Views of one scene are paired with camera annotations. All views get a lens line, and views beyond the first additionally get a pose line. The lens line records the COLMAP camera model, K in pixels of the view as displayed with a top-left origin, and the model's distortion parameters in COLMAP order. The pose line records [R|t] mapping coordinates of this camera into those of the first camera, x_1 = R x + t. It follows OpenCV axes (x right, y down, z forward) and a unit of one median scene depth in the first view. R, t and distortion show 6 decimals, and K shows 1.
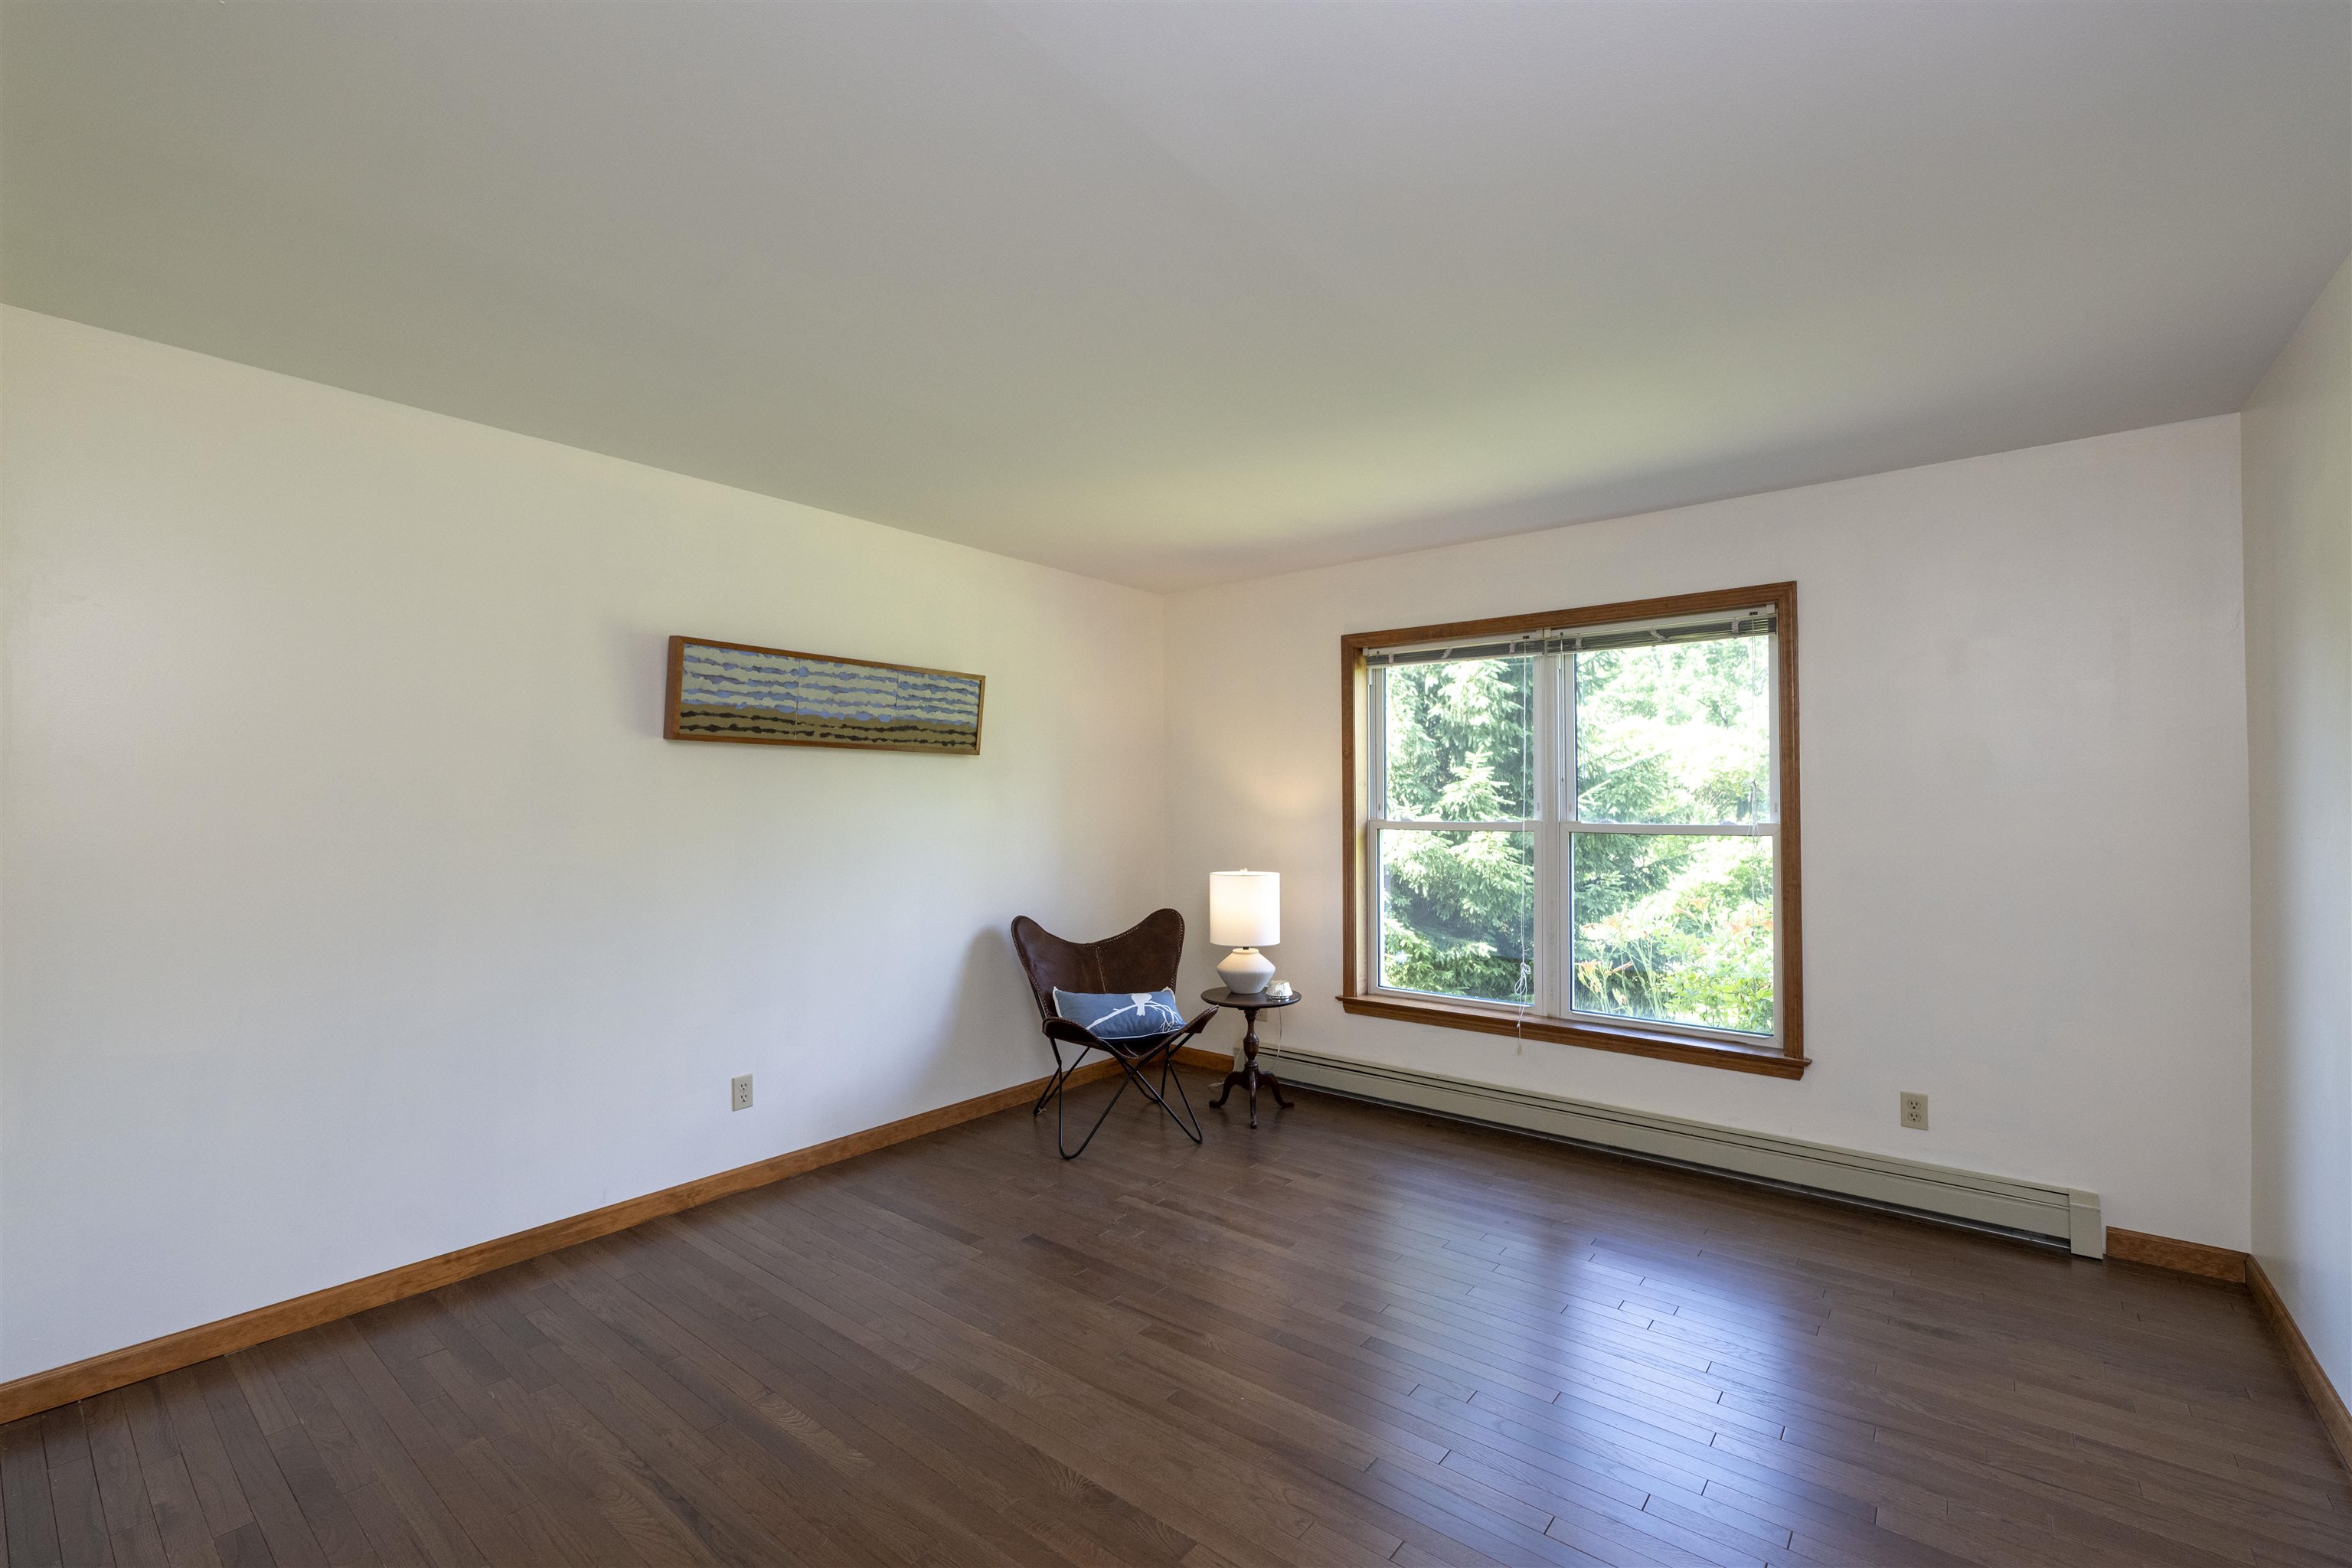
lens RADIAL K [[1018.1, 0, 1187.2], [0, 1018.1, 794.6], [0, 0, 1]] dist [0.013233, 0.000993]
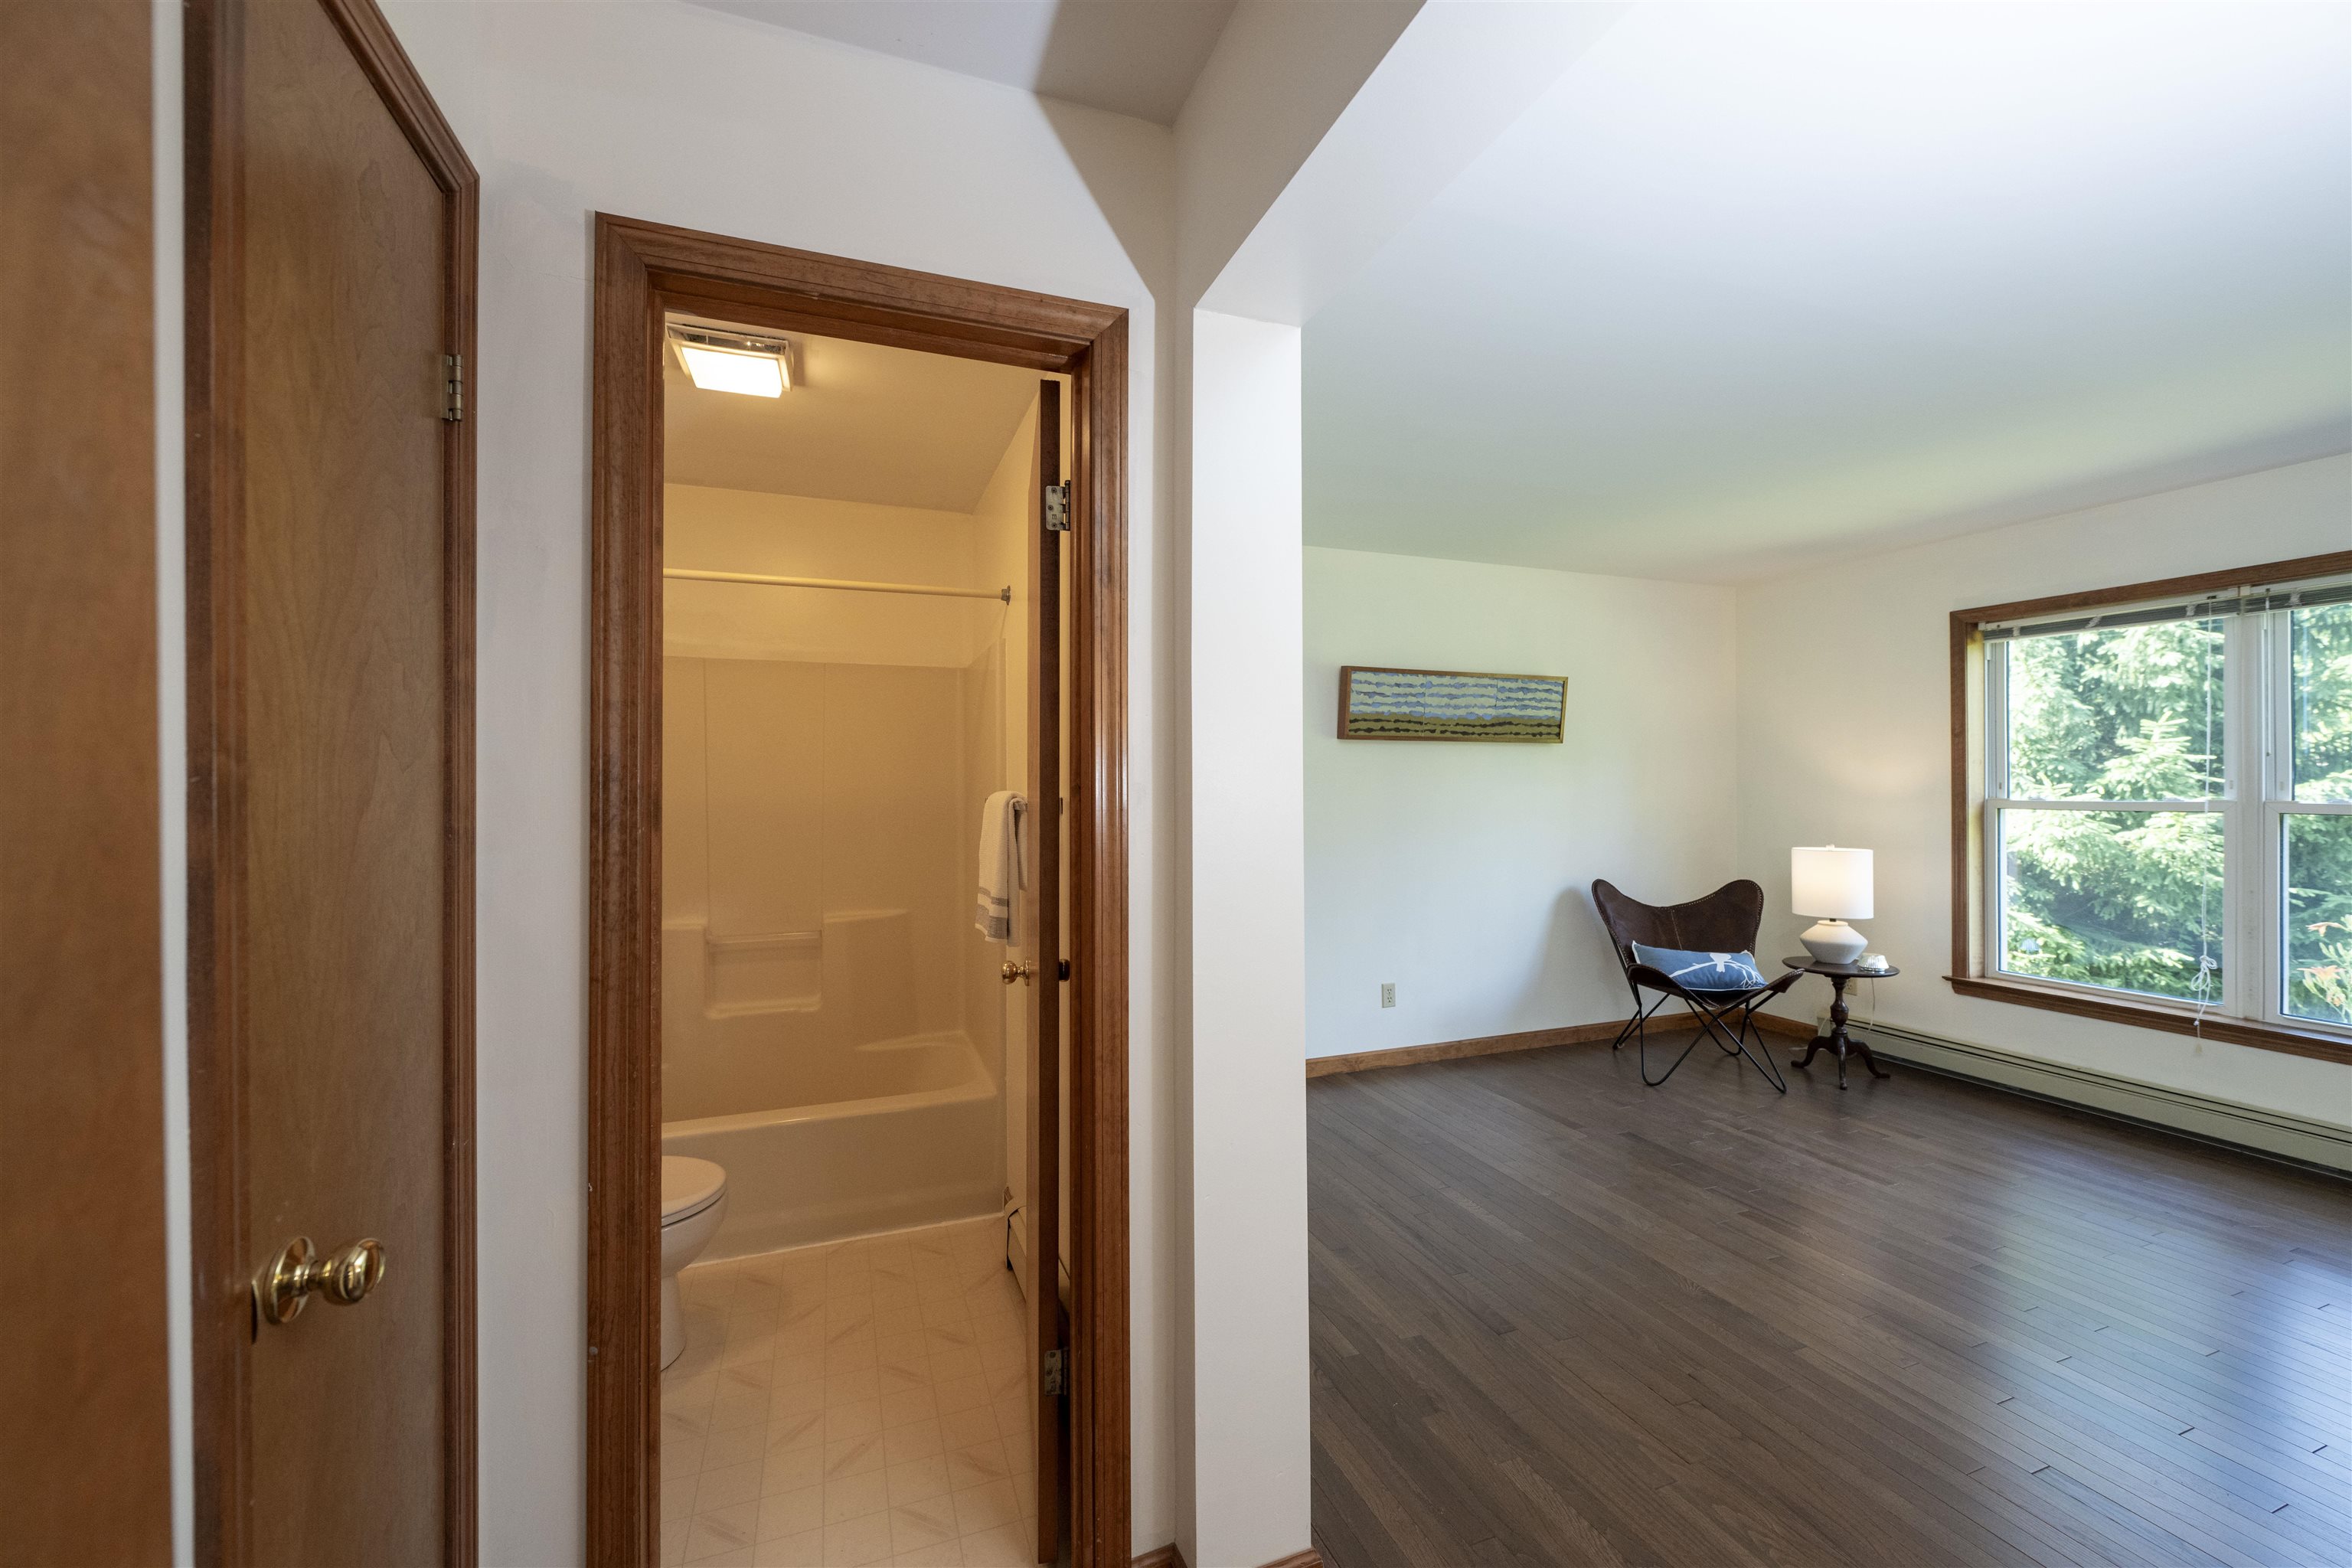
lens RADIAL K [[941.7, 0, 1172.9], [0, 941.7, 787.2], [0, 0, 1]] dist [-0.000628, 0.000576]
pose [[0.857230, -0.001739, -0.514931, -0.030904], [0.007915, 0.999921, 0.009800, -0.001985], [0.514873, -0.012477, 0.857176, -0.216122]]
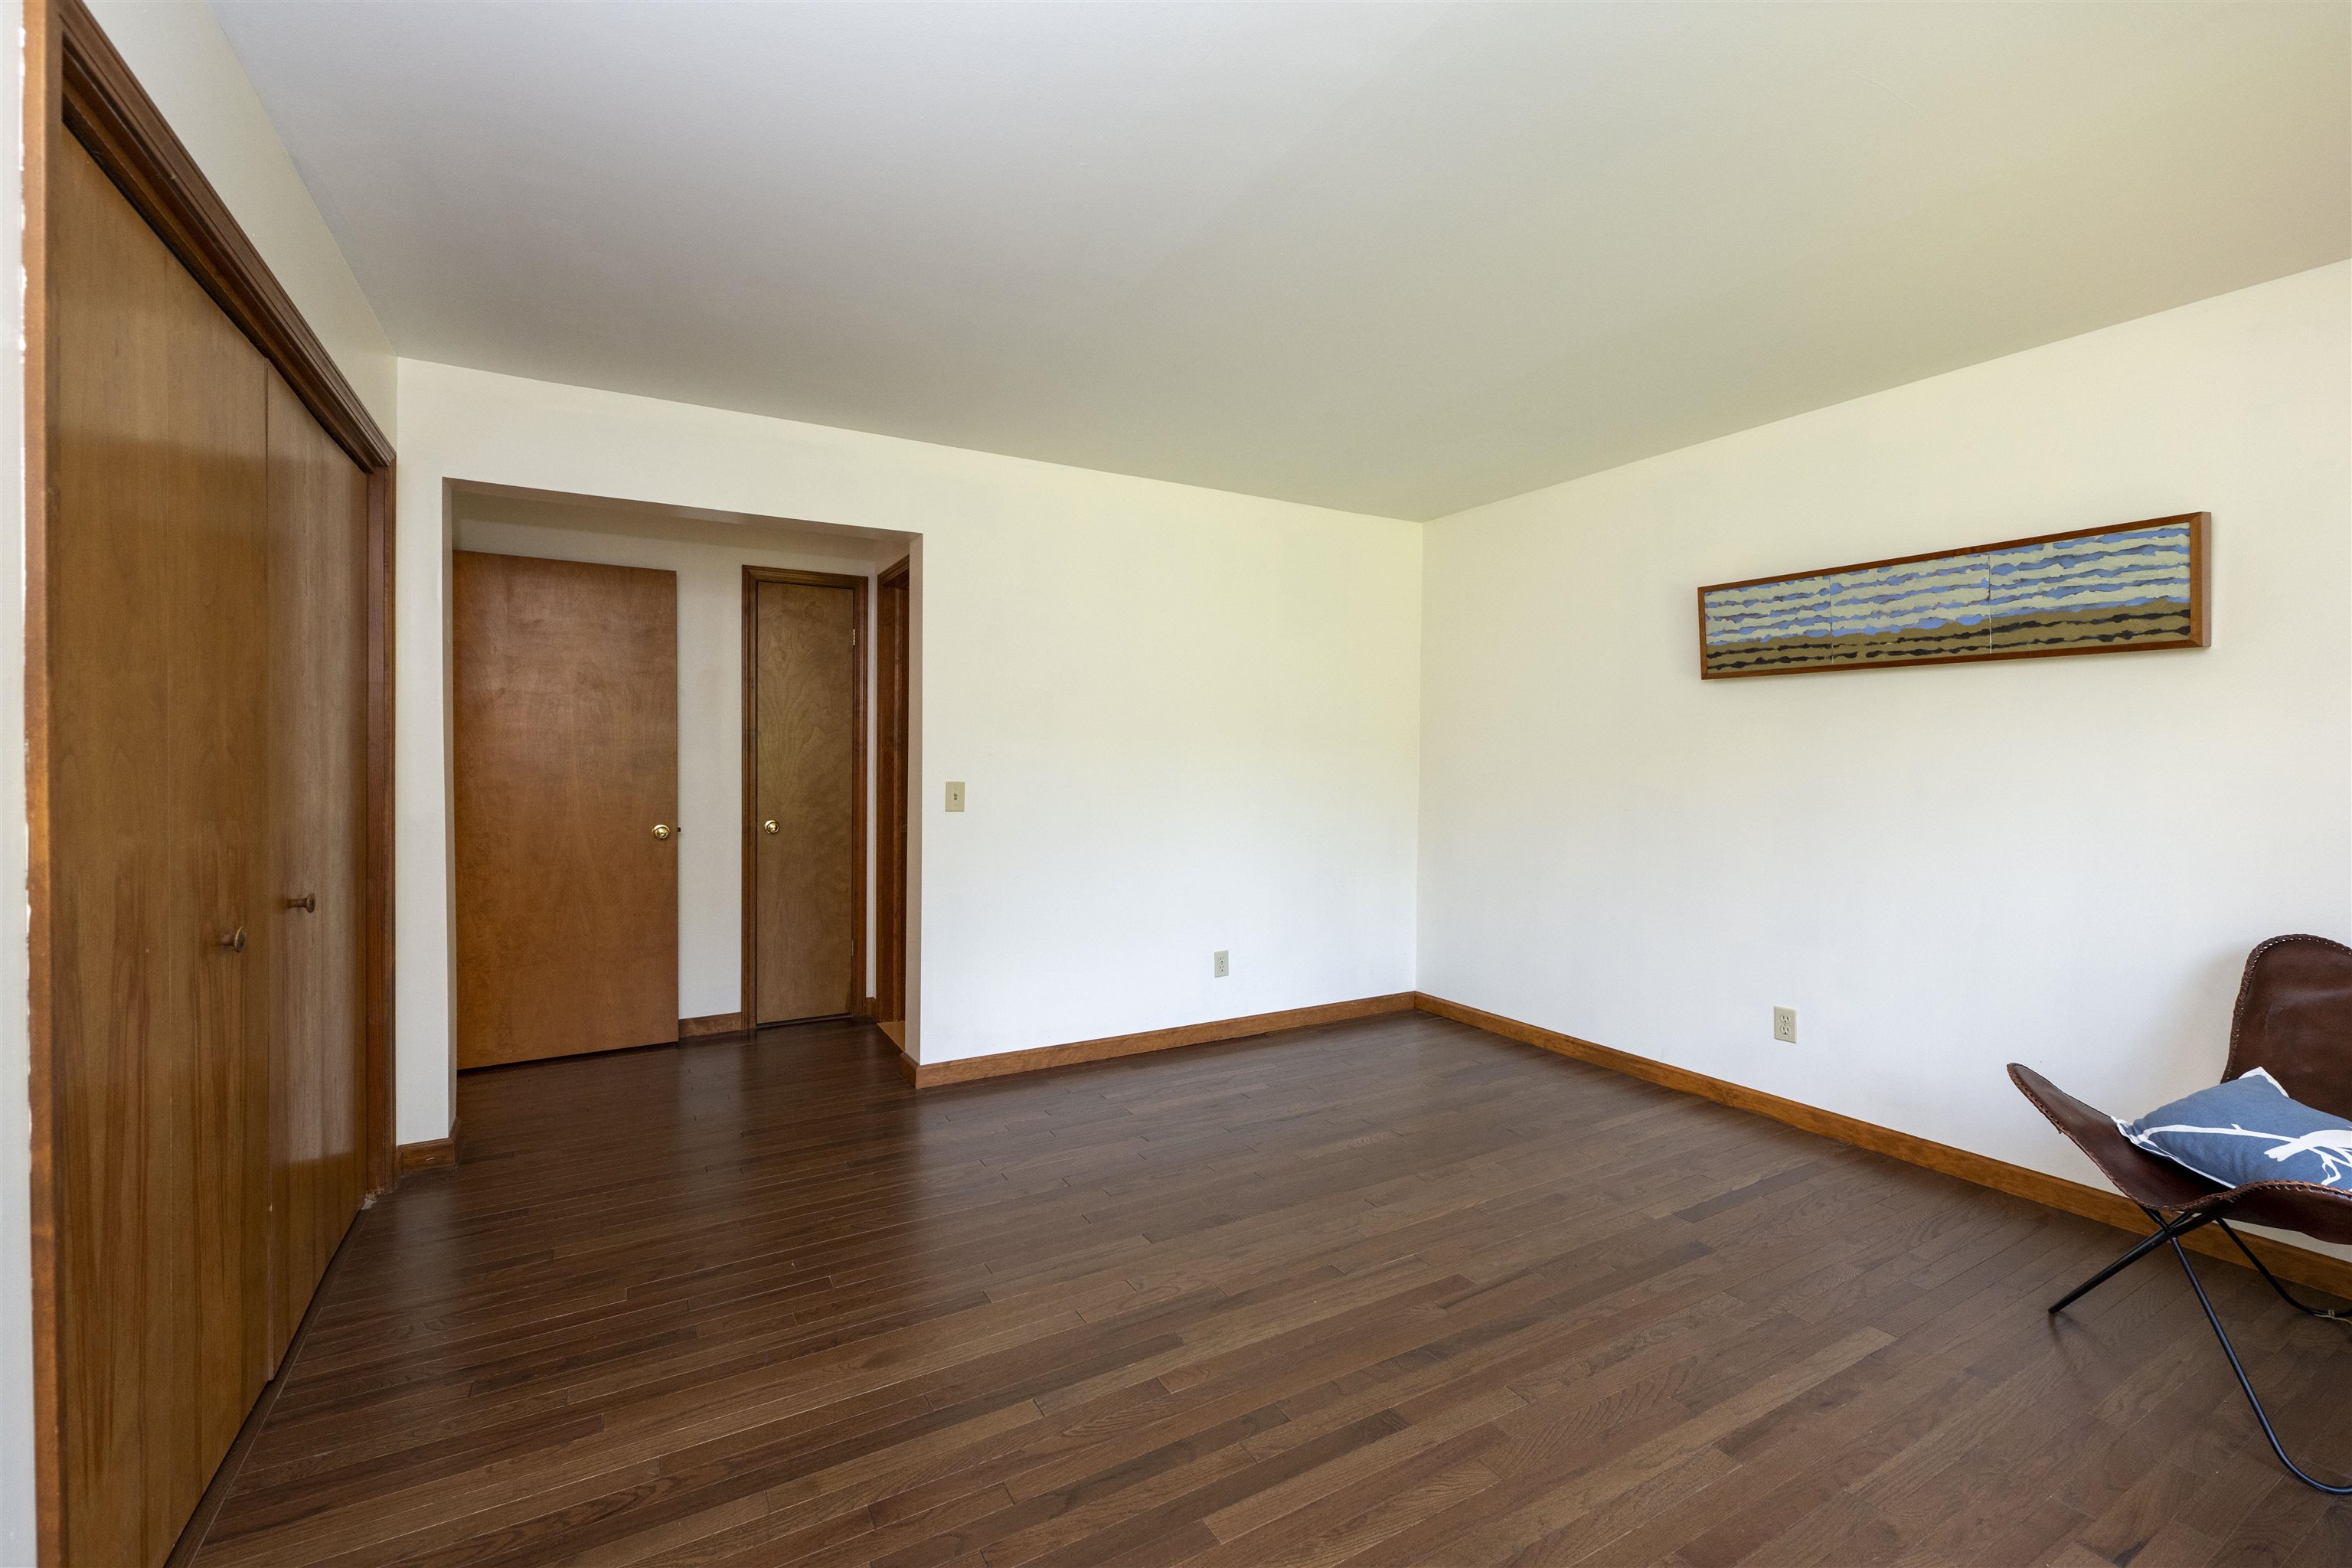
lens RADIAL K [[941.7, 0, 1194.9], [0, 941.7, 770.9], [0, 0, 1]] dist [-0.000628, 0.000576]
pose [[-0.335125, 0.013052, -0.942083, 0.591436], [0.003838, 0.999915, 0.012488, 0.028261], [0.942166, 0.000569, -0.335147, 0.727868]]
